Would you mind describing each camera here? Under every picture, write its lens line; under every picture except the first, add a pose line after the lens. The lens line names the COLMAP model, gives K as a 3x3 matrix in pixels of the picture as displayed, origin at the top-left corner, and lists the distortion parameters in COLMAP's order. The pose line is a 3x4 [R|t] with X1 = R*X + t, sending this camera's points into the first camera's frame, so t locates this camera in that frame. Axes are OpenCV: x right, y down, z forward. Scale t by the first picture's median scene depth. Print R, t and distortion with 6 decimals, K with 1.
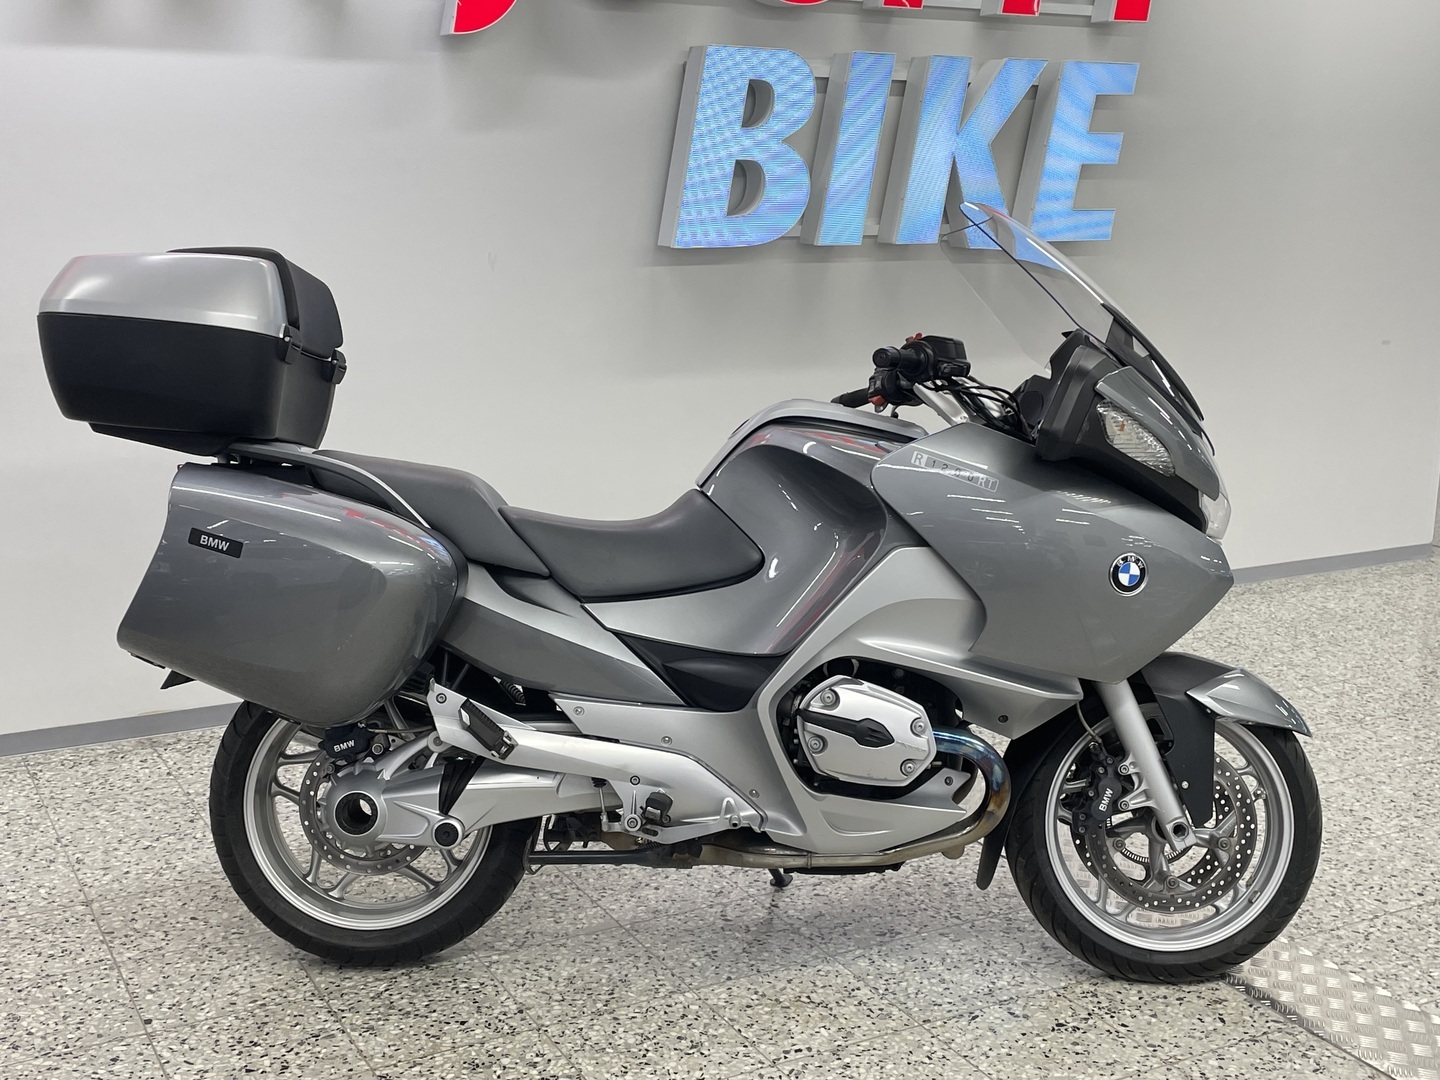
lens RADIAL K [[1734.4, 0, 744.4], [0, 1734.4, 537.4], [0, 0, 1]] dist [0.059321, 0.000000]
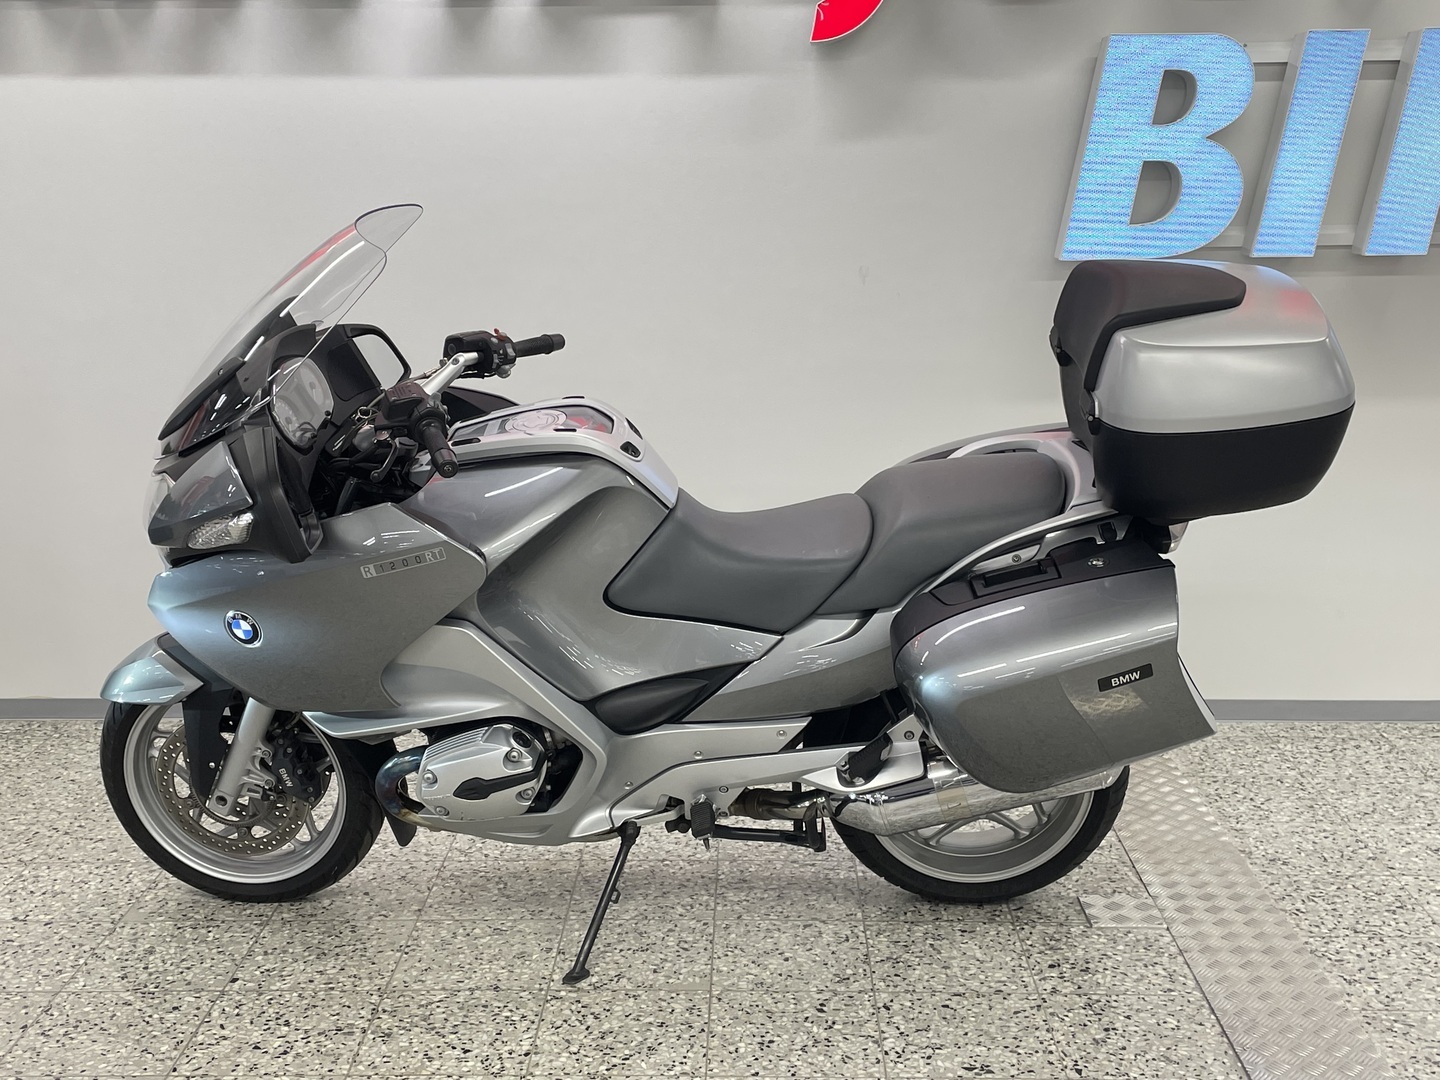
lens RADIAL K [[1734.4, 0, 712.0], [0, 1734.4, 501.7], [0, 0, 1]] dist [0.059321, 0.000000]
pose [[0.858586, 0.075139, -0.507134, 0.415177], [-0.087669, 0.996149, -0.000832, -0.038372], [0.505119, 0.045174, 0.861867, 0.205637]]
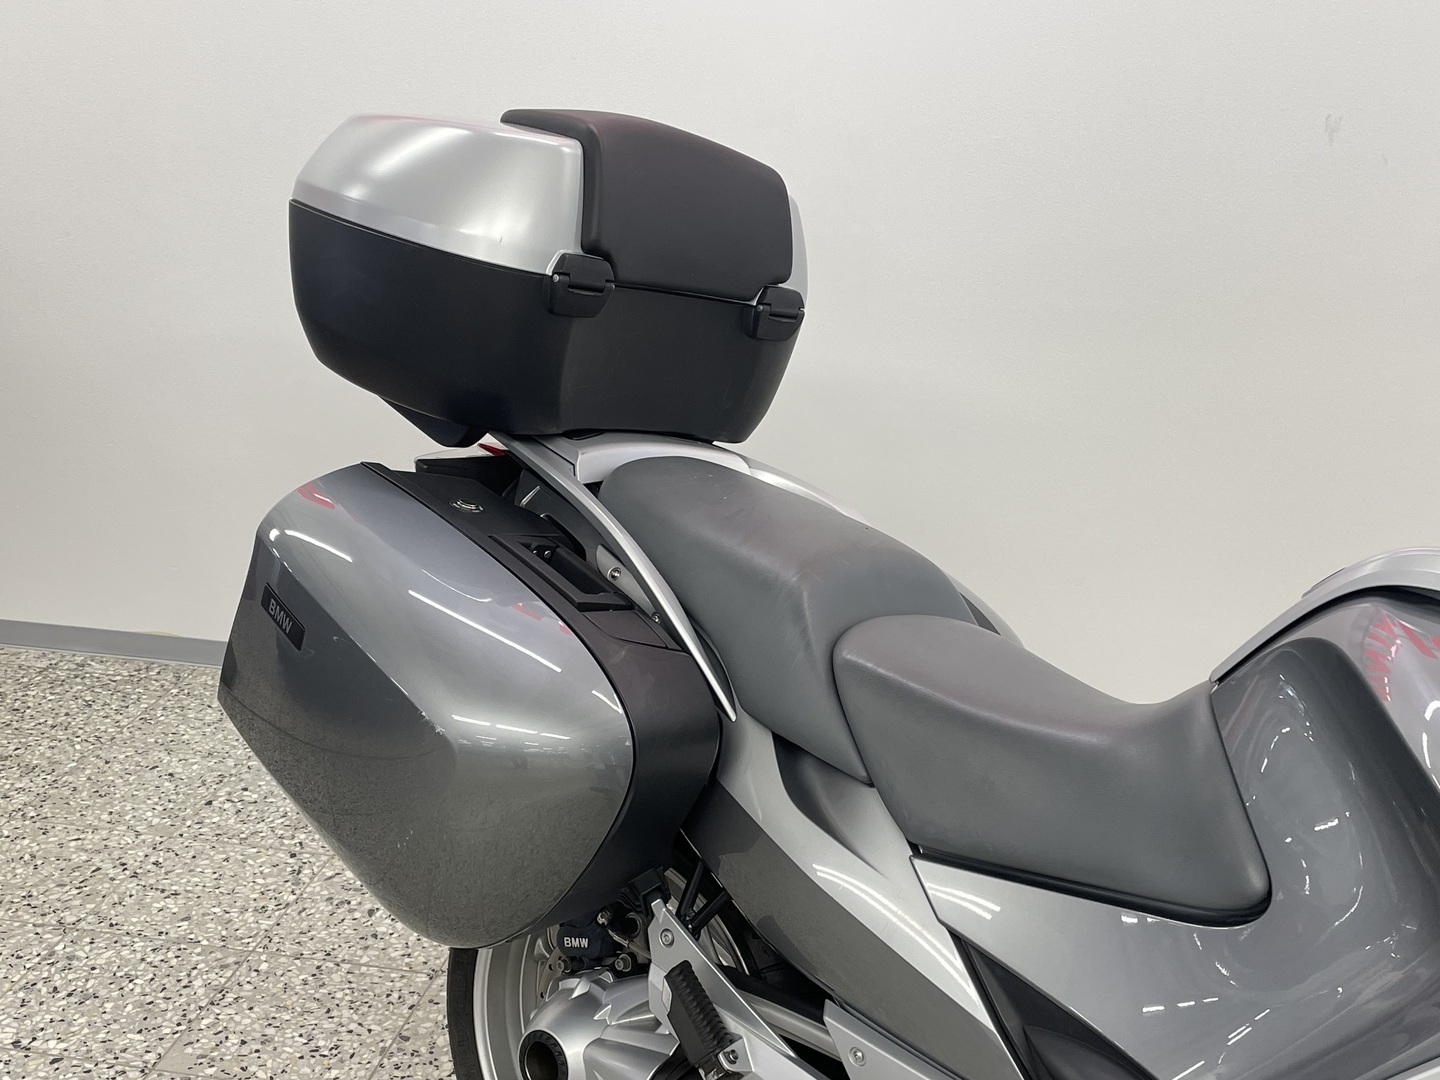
lens RADIAL K [[1734.4, 0, 725.4], [0, 1734.4, 539.3], [0, 0, 1]] dist [0.059321, 0.000000]
pose [[0.755858, 0.215109, -0.618391, 0.161622], [-0.146127, 0.976089, 0.160924, -0.127241], [0.638221, -0.031271, 0.769218, 0.563708]]
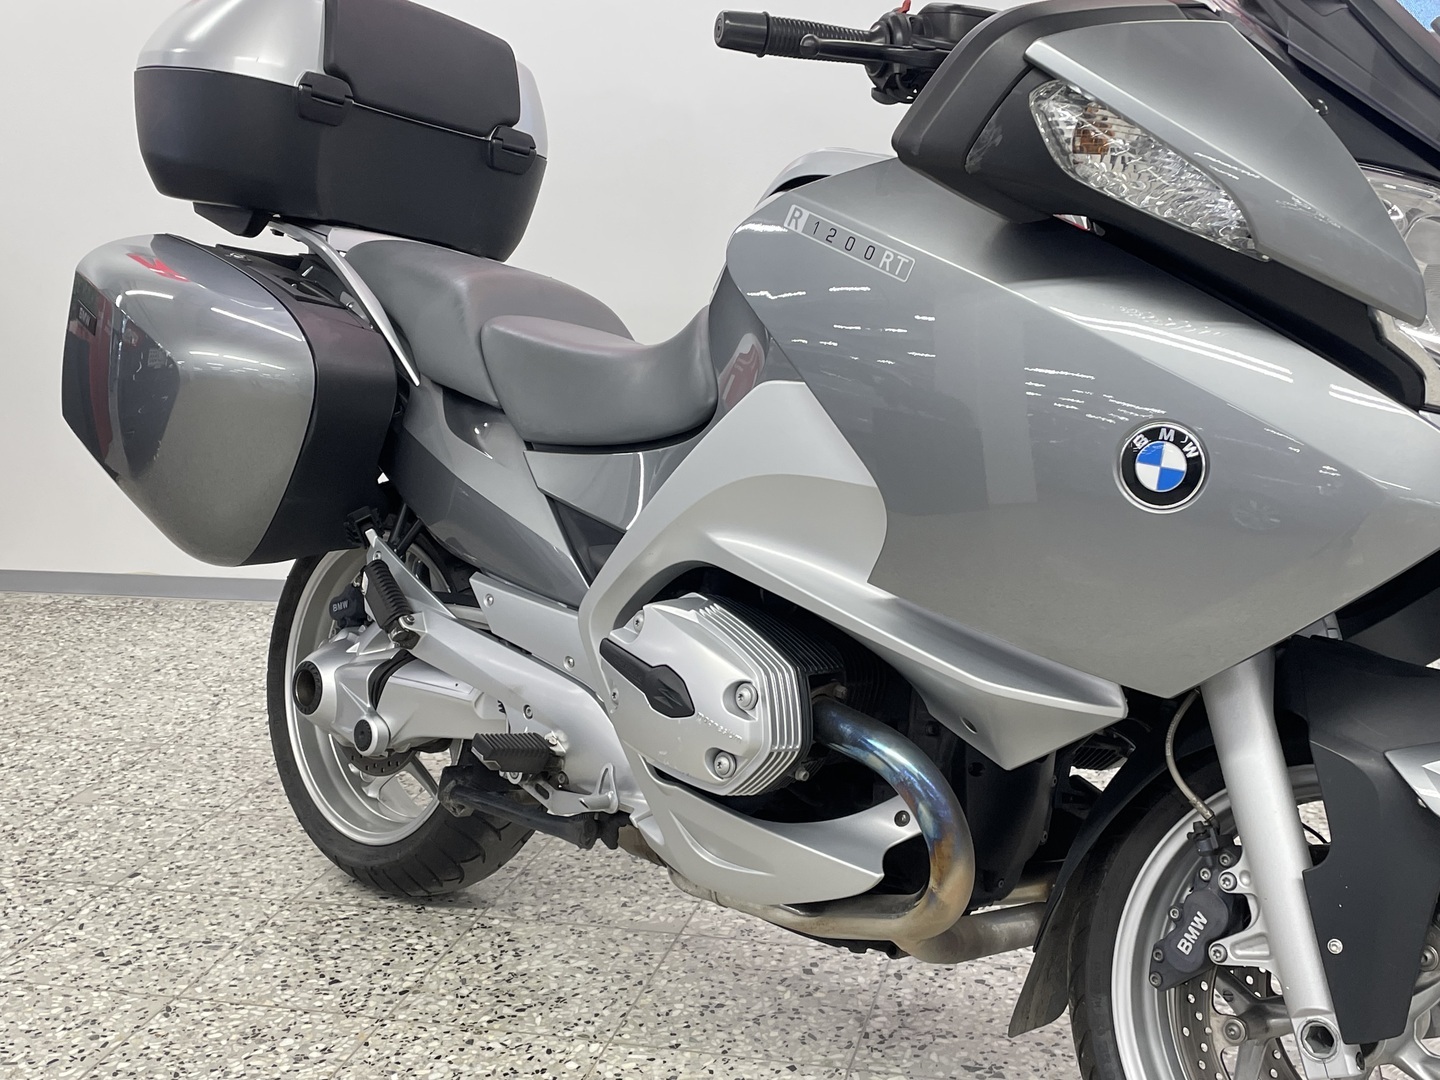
lens RADIAL K [[1734.4, 0, 726.6], [0, 1734.4, 550.2], [0, 0, 1]] dist [0.059321, 0.000000]
pose [[0.710390, 0.120088, -0.693487, 0.448136], [-0.105413, 0.992376, 0.063863, 0.024647], [0.695869, 0.027735, 0.717633, 0.549849]]
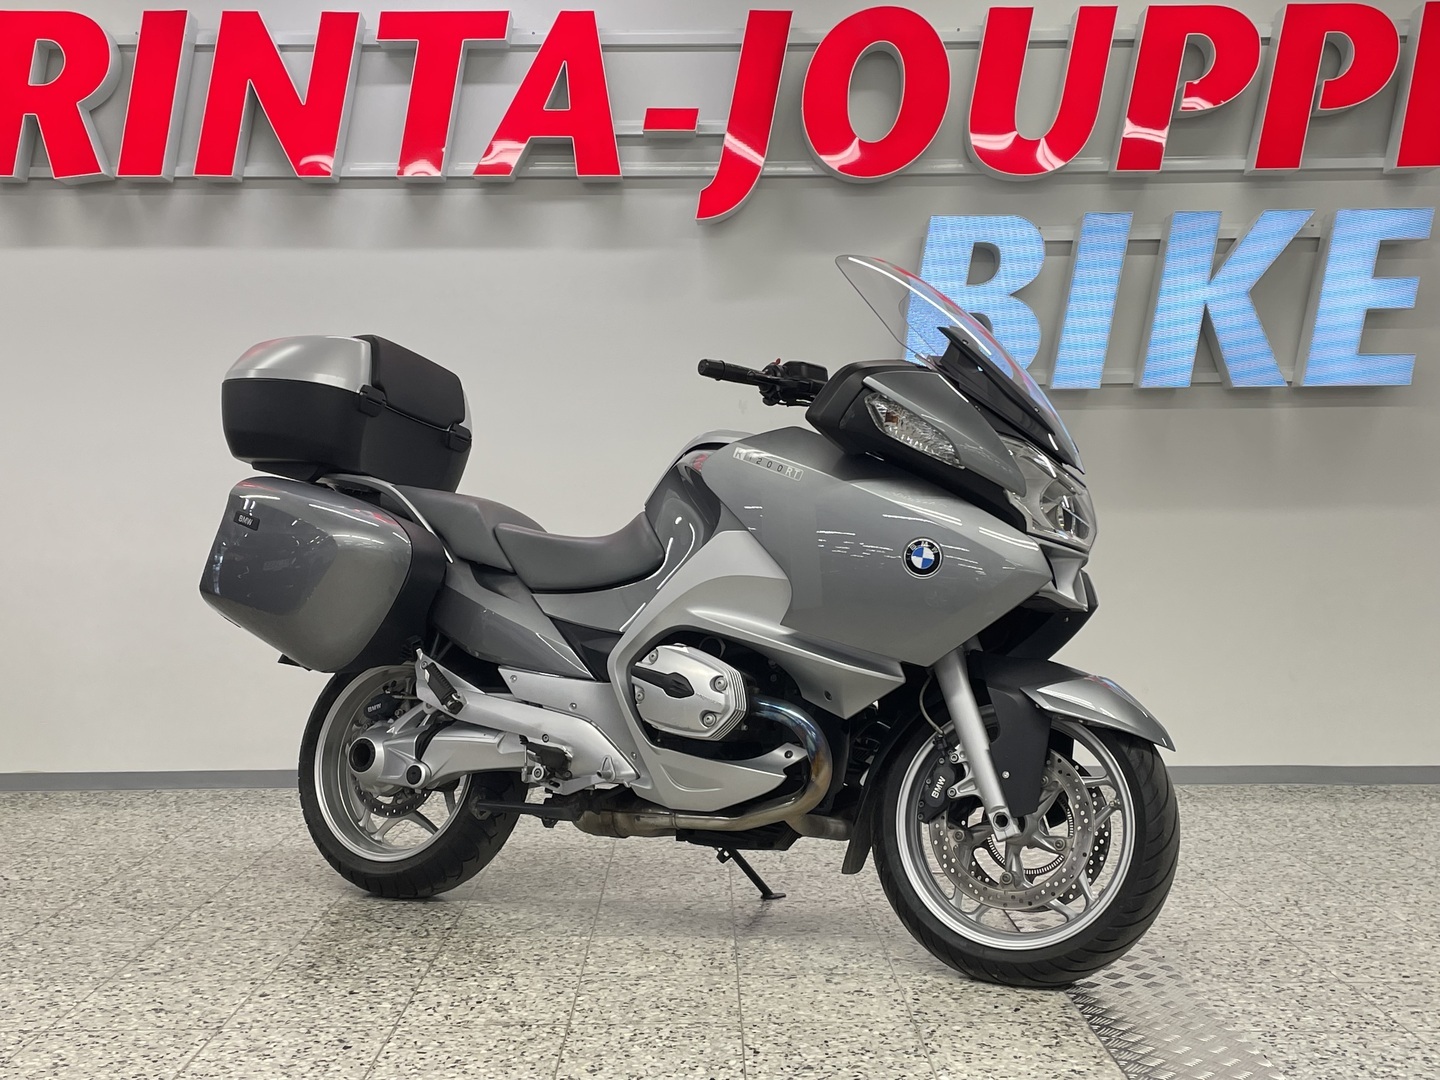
lens RADIAL K [[1734.4, 0, 714.1], [0, 1734.4, 494.1], [0, 0, 1]] dist [0.059321, 0.000000]
pose [[0.874564, -0.023382, -0.484346, 0.603644], [-0.082753, 0.976988, -0.196588, 0.196485], [0.477797, 0.212010, 0.852503, 0.006285]]
